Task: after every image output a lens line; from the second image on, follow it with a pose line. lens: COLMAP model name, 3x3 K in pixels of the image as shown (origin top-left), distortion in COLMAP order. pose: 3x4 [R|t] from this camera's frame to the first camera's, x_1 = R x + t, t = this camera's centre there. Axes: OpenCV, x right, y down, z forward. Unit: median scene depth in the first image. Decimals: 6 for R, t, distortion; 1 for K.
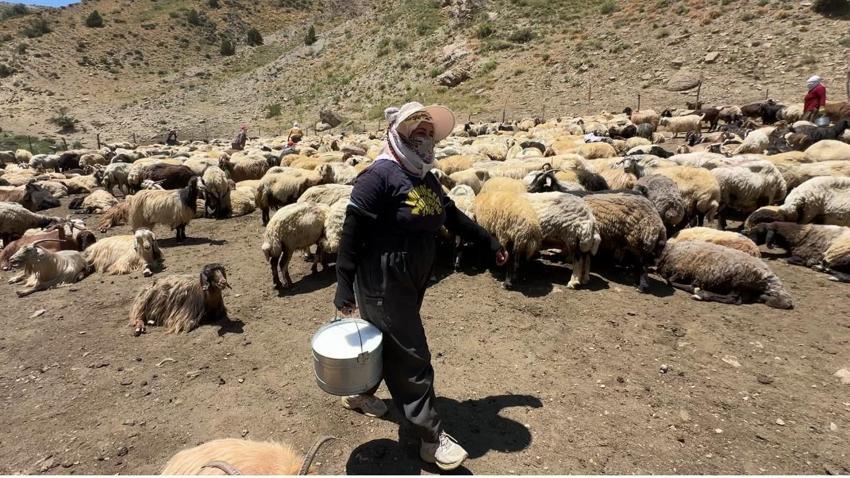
lens RADIAL K [[391.1, 0, 427.9], [0, 391.1, 235.9], [0, 0, 1]] dist [-0.004523, 0.000629]
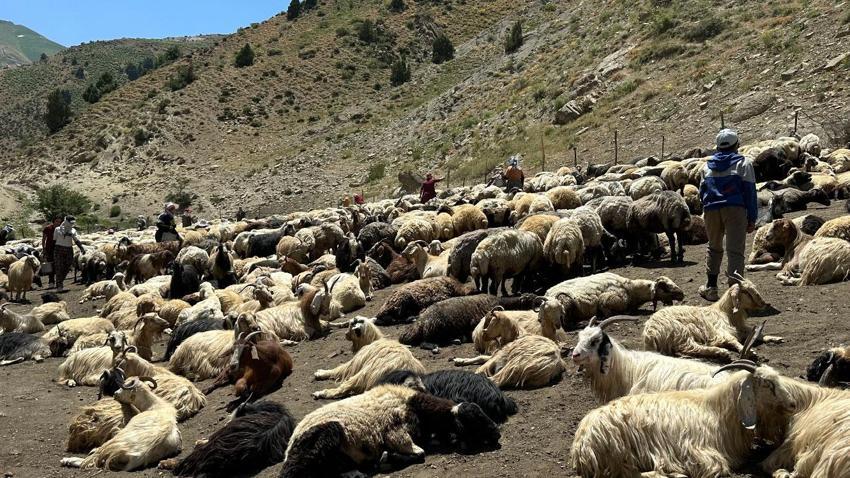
lens RADIAL K [[794.4, 0, 418.4], [0, 794.4, 244.6], [0, 0, 1]] dist [0.112858, 0.000000]
pose [[0.879692, -0.024835, -0.474895, 0.150214], [-0.062696, 0.983861, -0.167590, 0.022098], [0.471393, 0.177201, 0.863938, -0.088357]]
